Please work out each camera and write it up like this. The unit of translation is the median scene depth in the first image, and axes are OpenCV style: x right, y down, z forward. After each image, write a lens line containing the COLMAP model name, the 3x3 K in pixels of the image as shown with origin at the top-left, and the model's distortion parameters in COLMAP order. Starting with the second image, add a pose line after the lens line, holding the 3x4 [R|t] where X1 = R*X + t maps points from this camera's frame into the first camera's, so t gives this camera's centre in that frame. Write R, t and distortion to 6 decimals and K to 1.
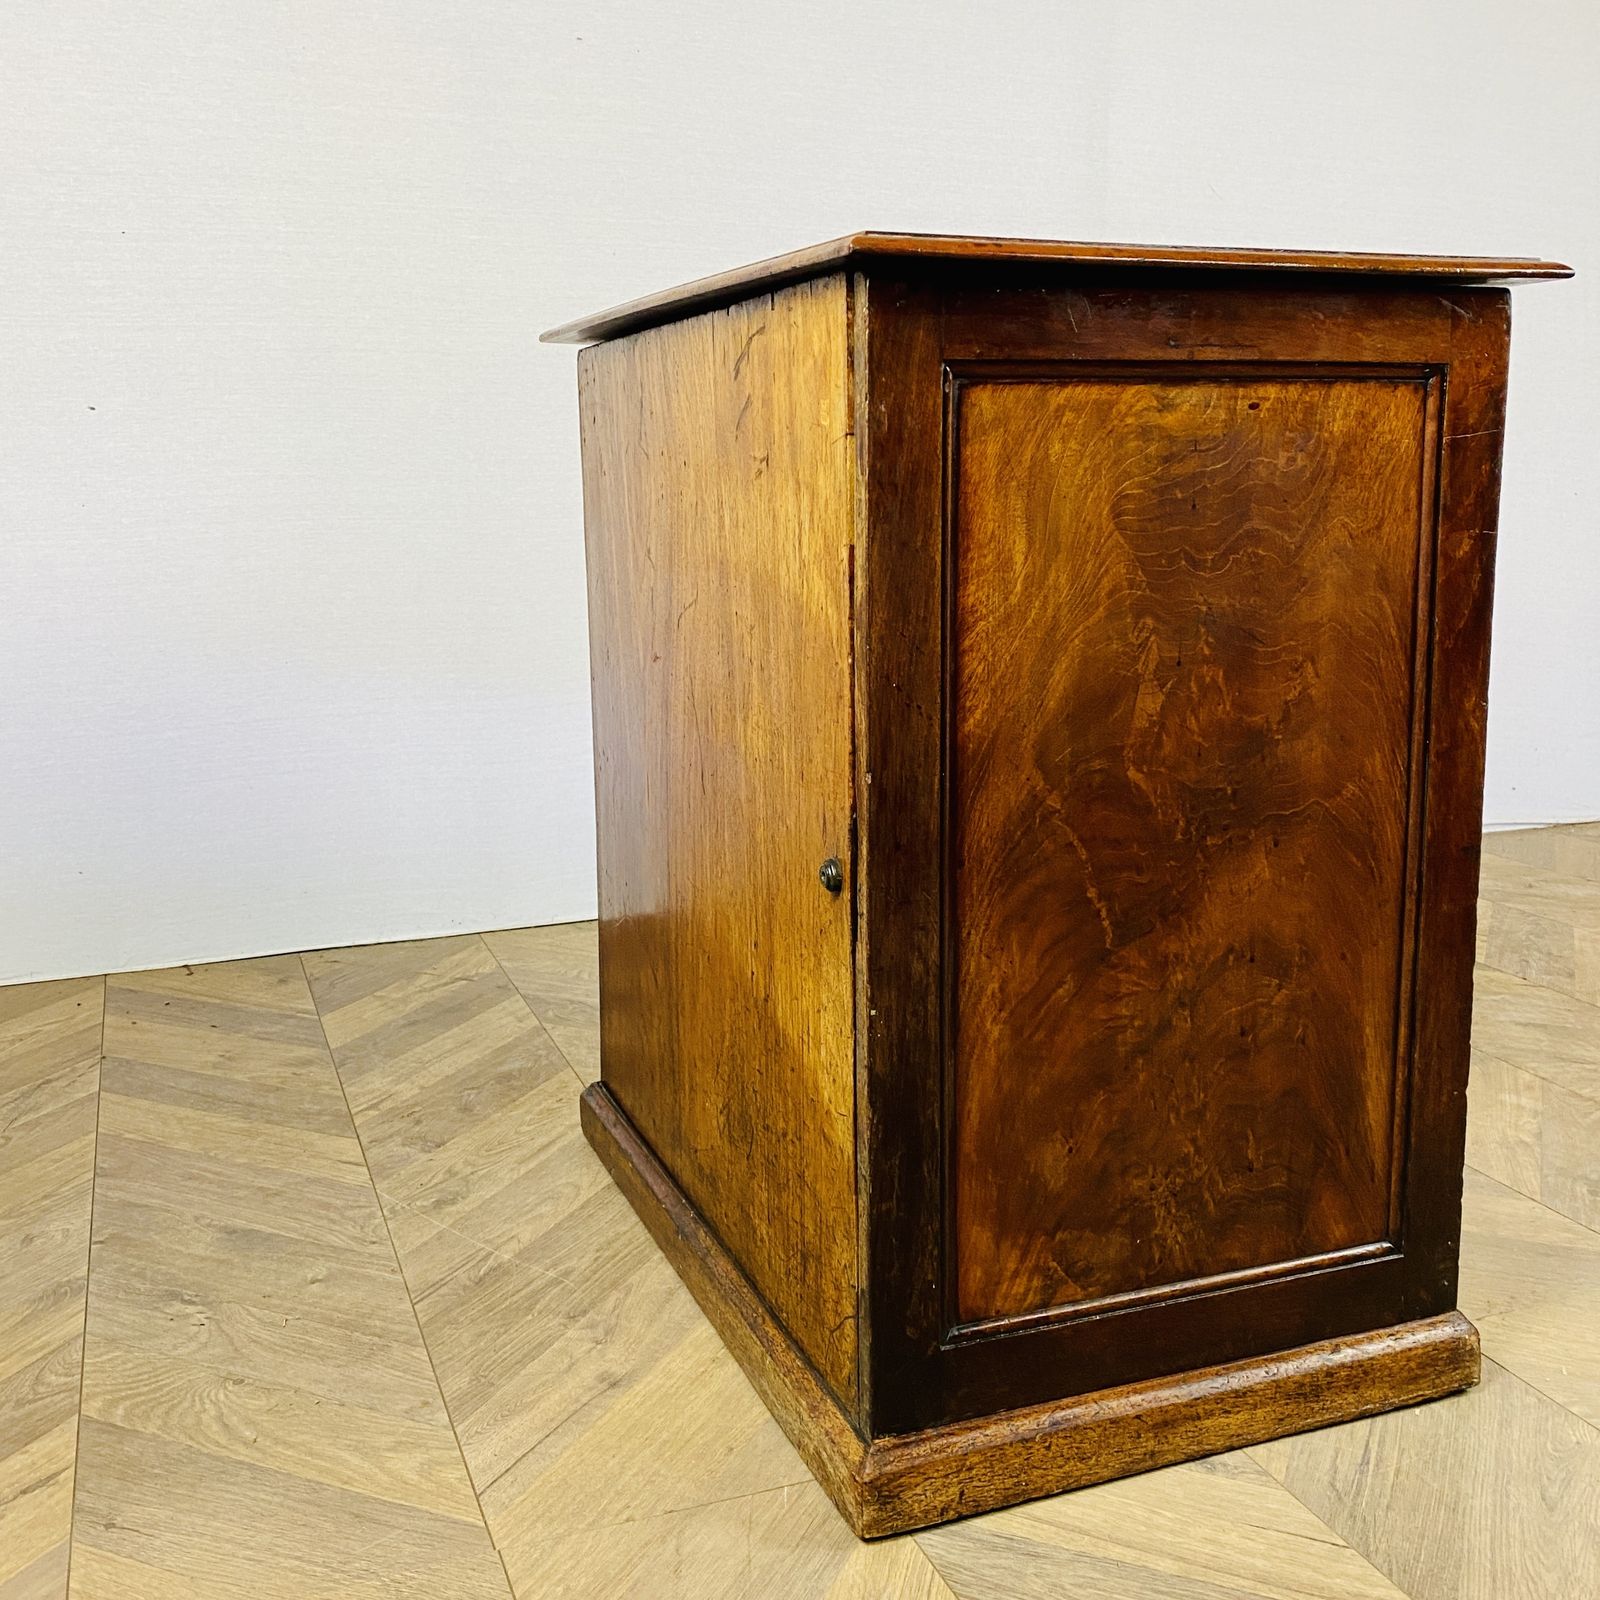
lens RADIAL K [[1665.4, 0, 796.9], [0, 1665.4, 791.6], [0, 0, 1]] dist [0.020176, -0.014239]
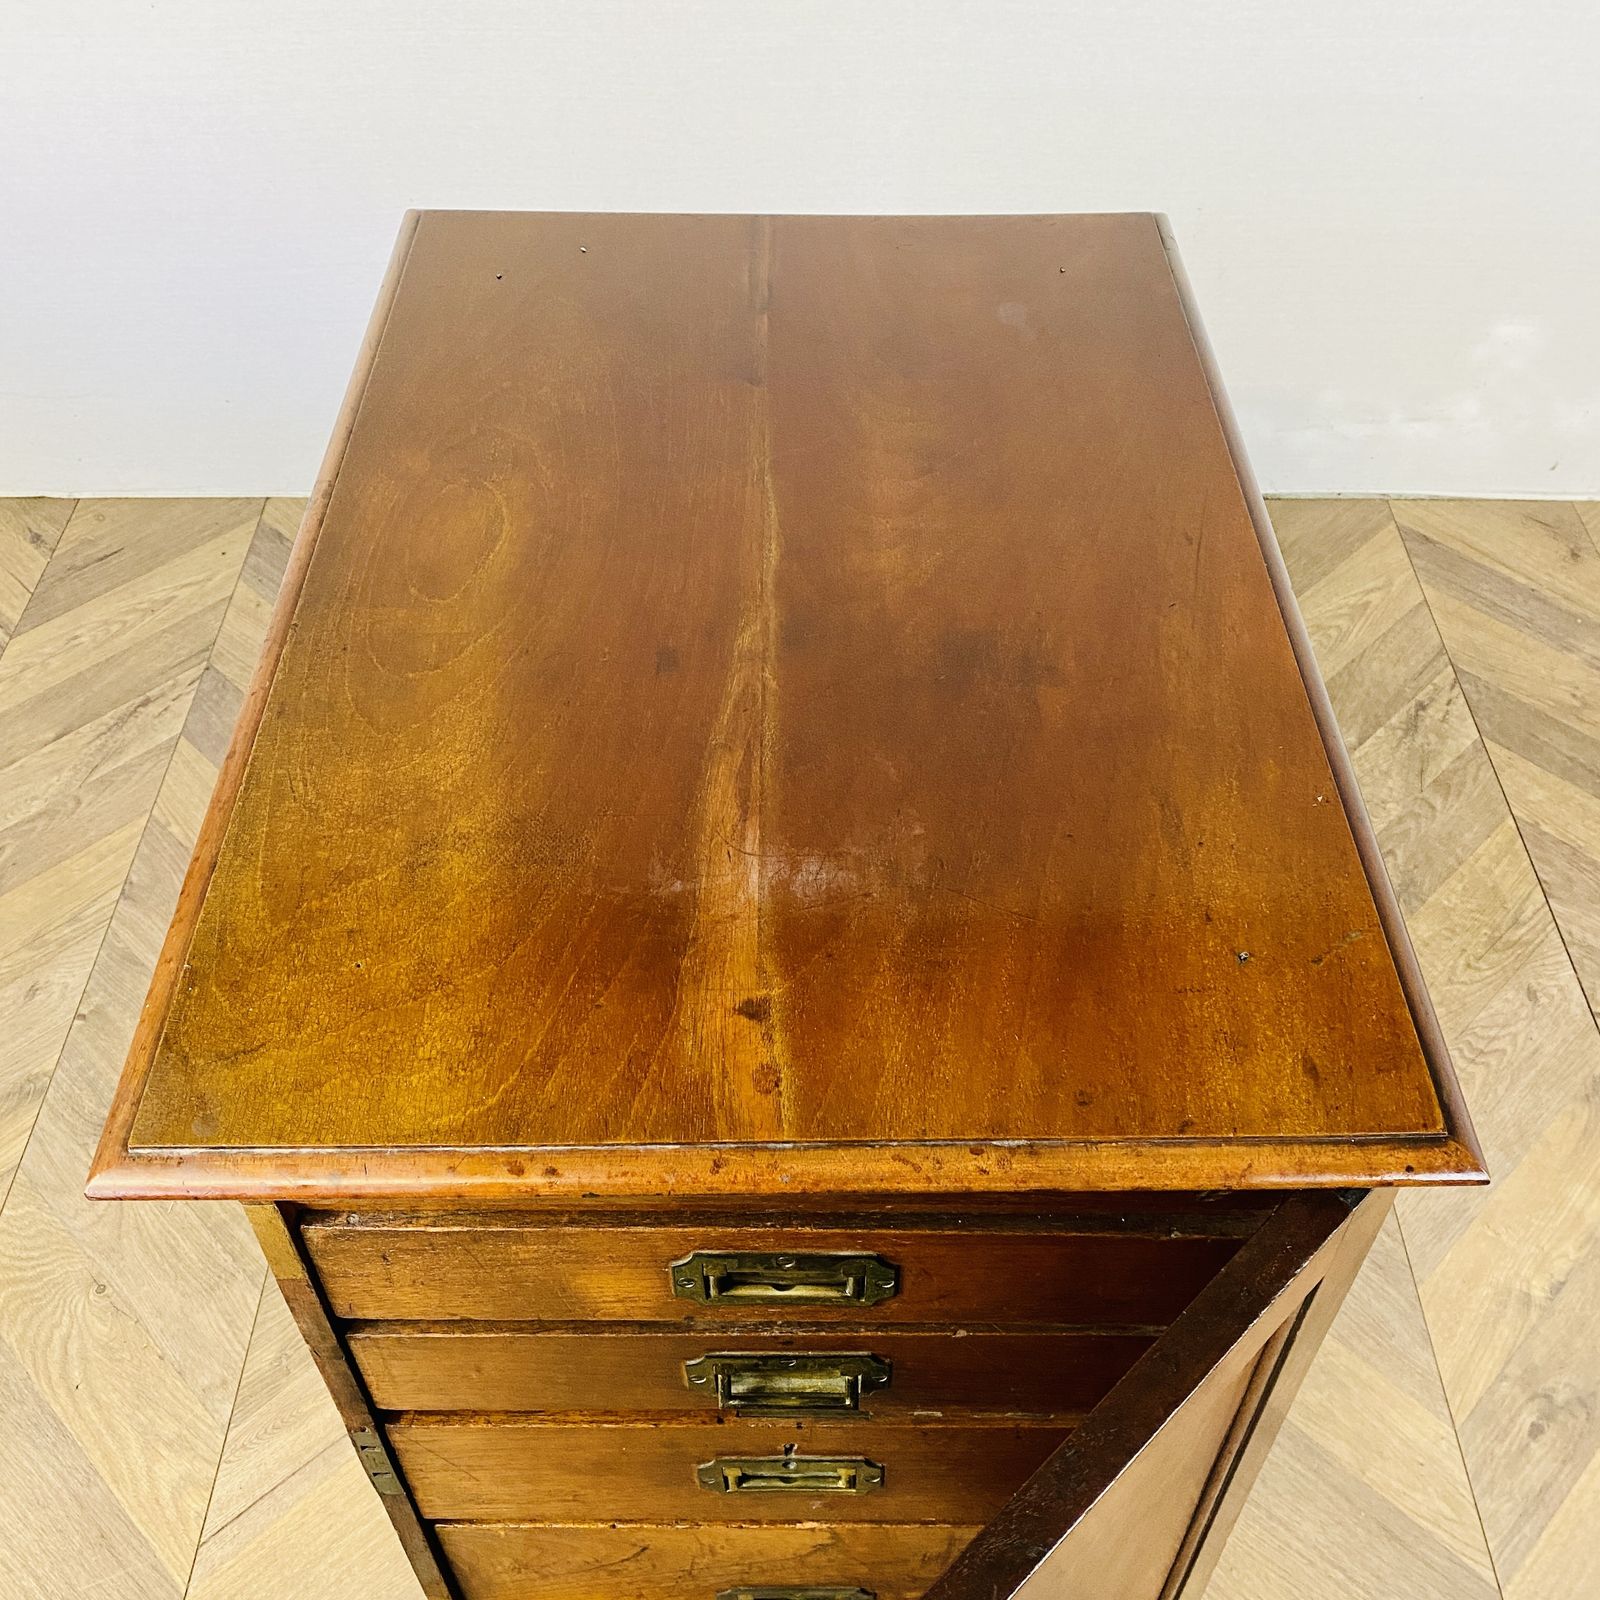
lens RADIAL K [[1637.9, 0, 822.5], [0, 1637.9, 796.3], [0, 0, 1]] dist [-0.000140, 0.018300]
pose [[0.934791, 0.266483, -0.234846, 0.344722], [-0.081020, 0.803708, 0.589483, -0.709352], [0.345834, -0.532016, 0.772889, 0.553202]]
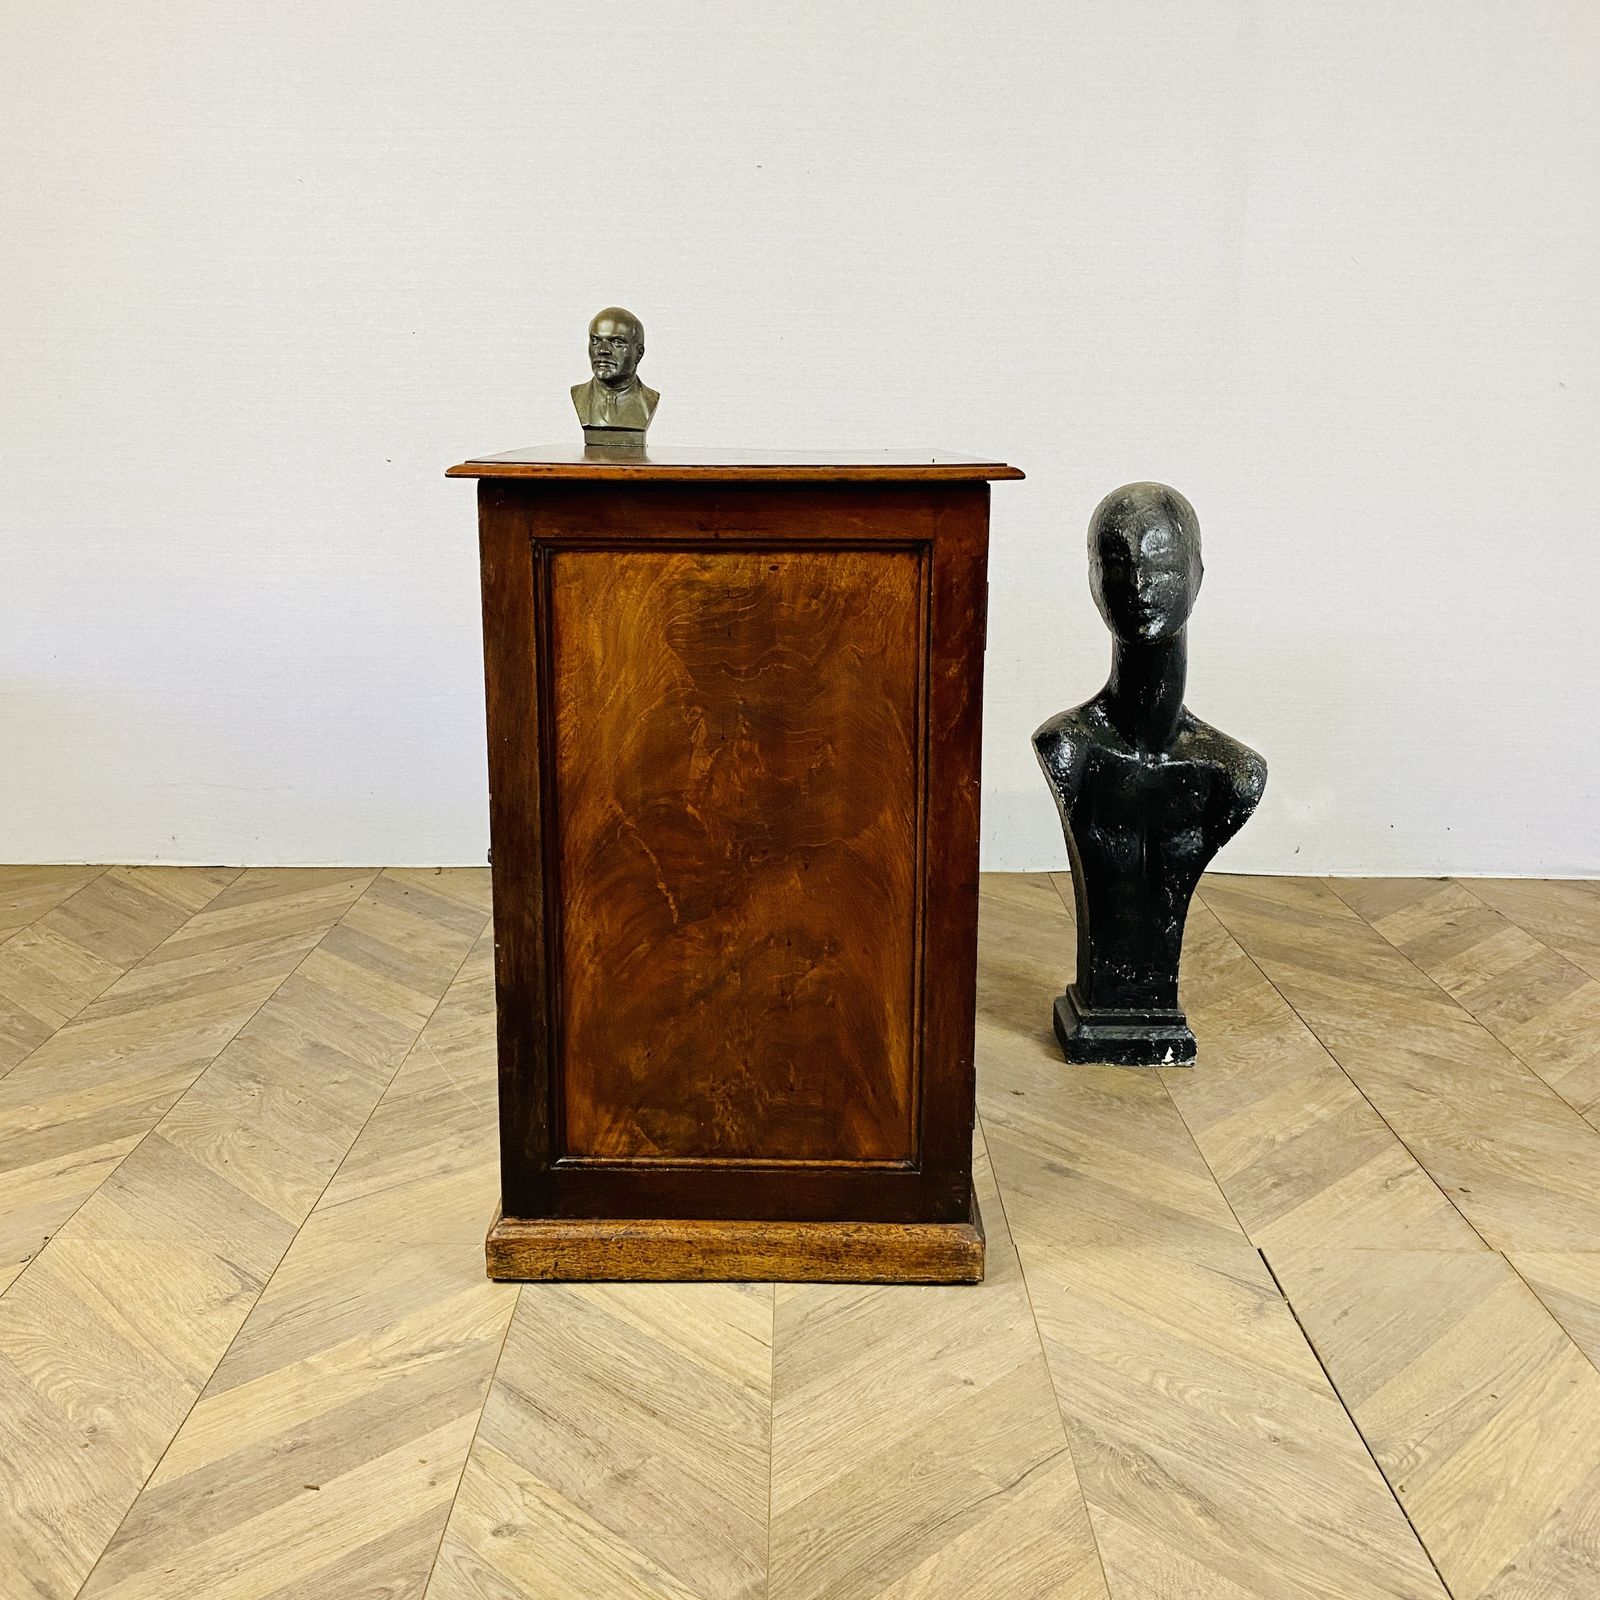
lens RADIAL K [[1633.3, 0, 795.3], [0, 1633.3, 797.4], [0, 0, 1]] dist [0.120416, -0.265748]
pose [[0.932302, 0.097849, -0.348193, 0.768665], [-0.084458, 0.994991, 0.053472, -0.103405], [0.351681, -0.020444, 0.935897, -0.323319]]
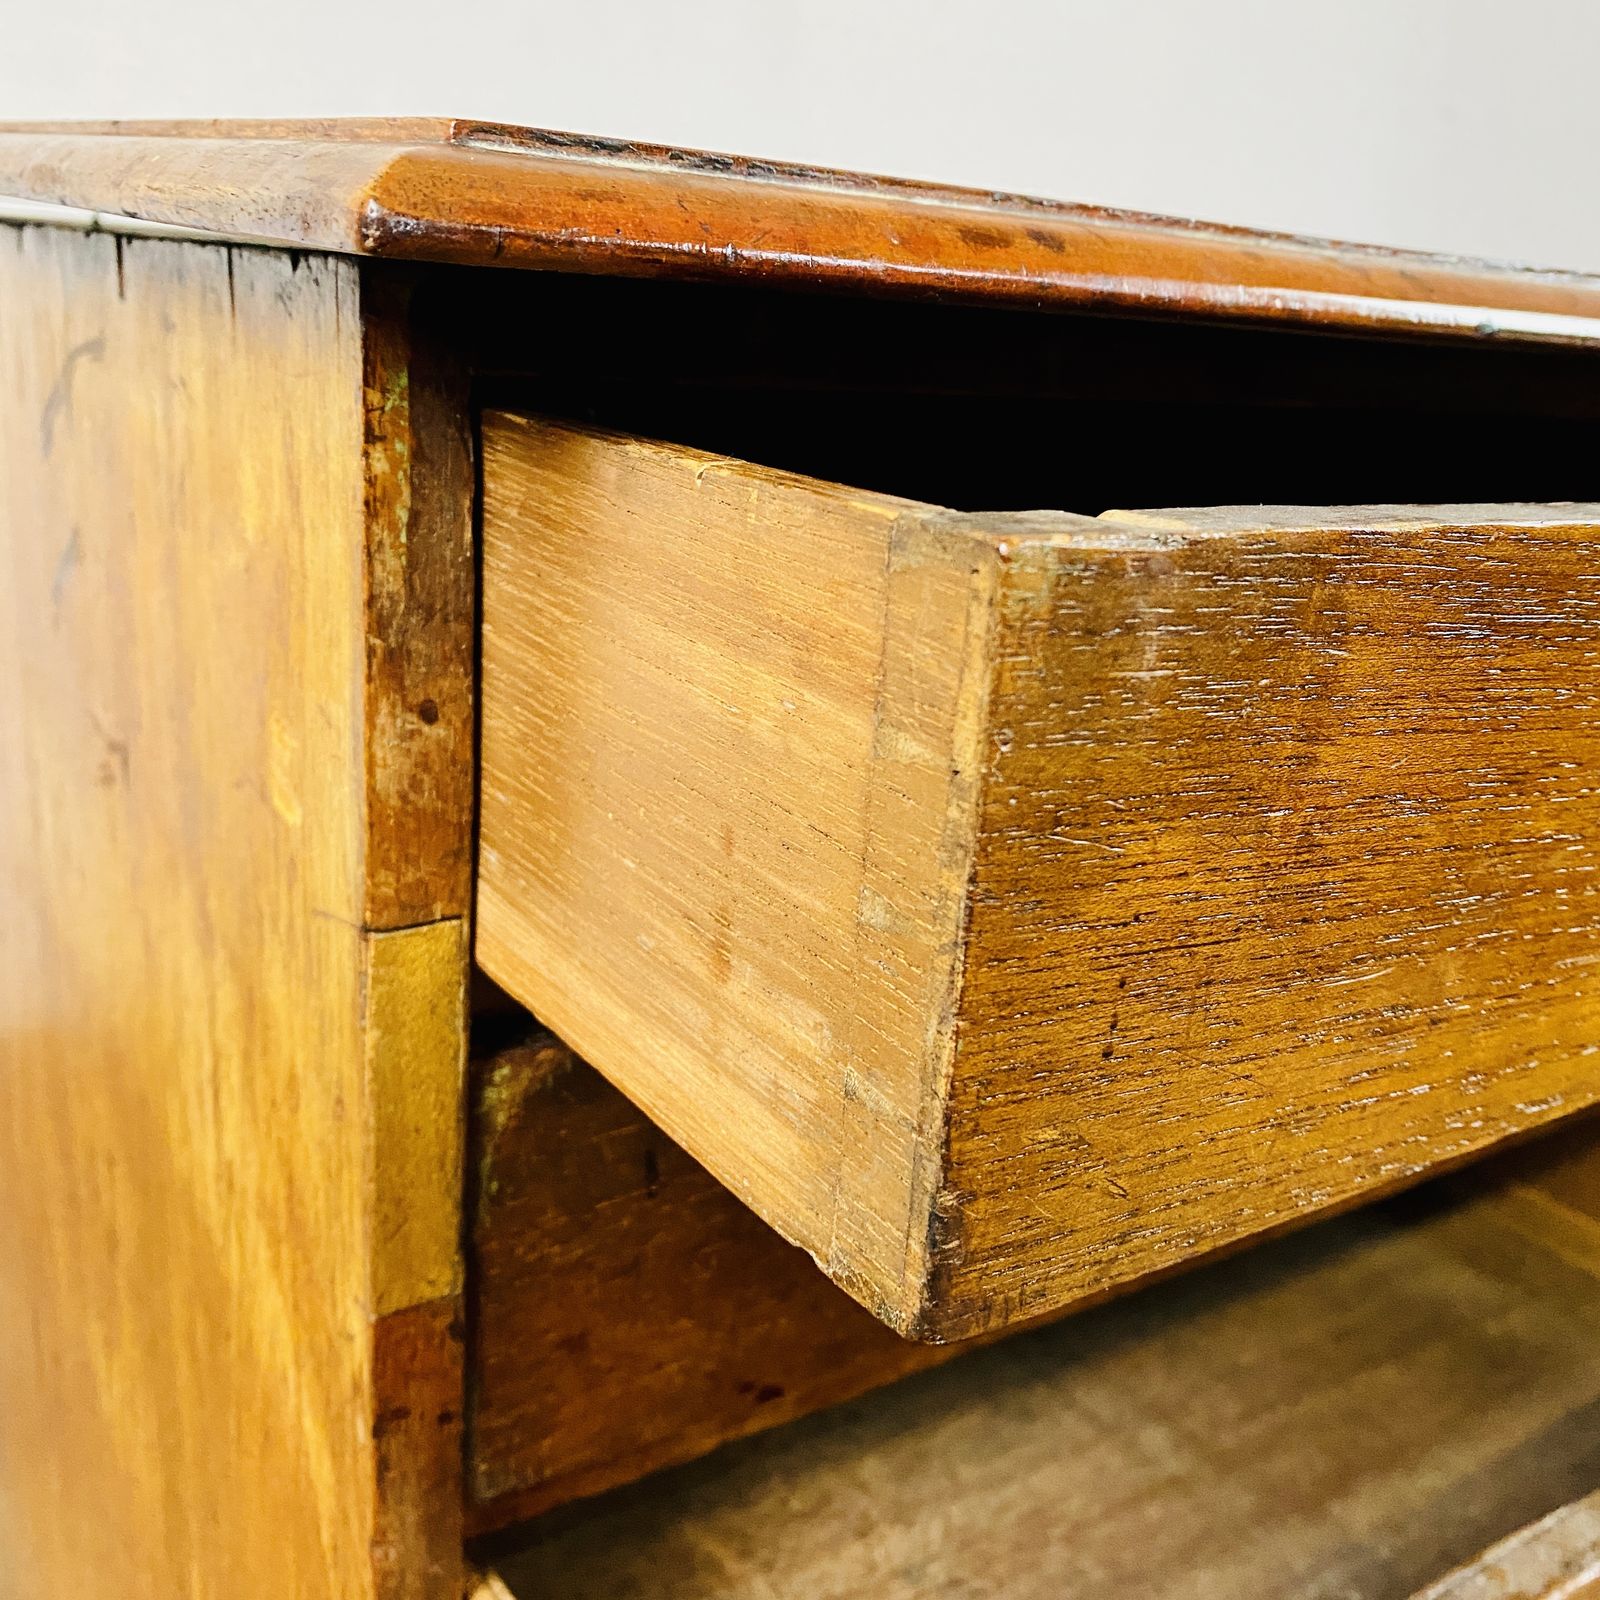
lens RADIAL K [[1665.4, 0, 796.9], [0, 1665.4, 791.6], [0, 0, 1]] dist [0.020176, -0.014239]
pose [[0.967283, 0.009068, 0.253537, 0.025846], [-0.038991, 0.992801, 0.113249, -0.234020], [-0.250685, -0.119429, 0.960674, 0.658867]]
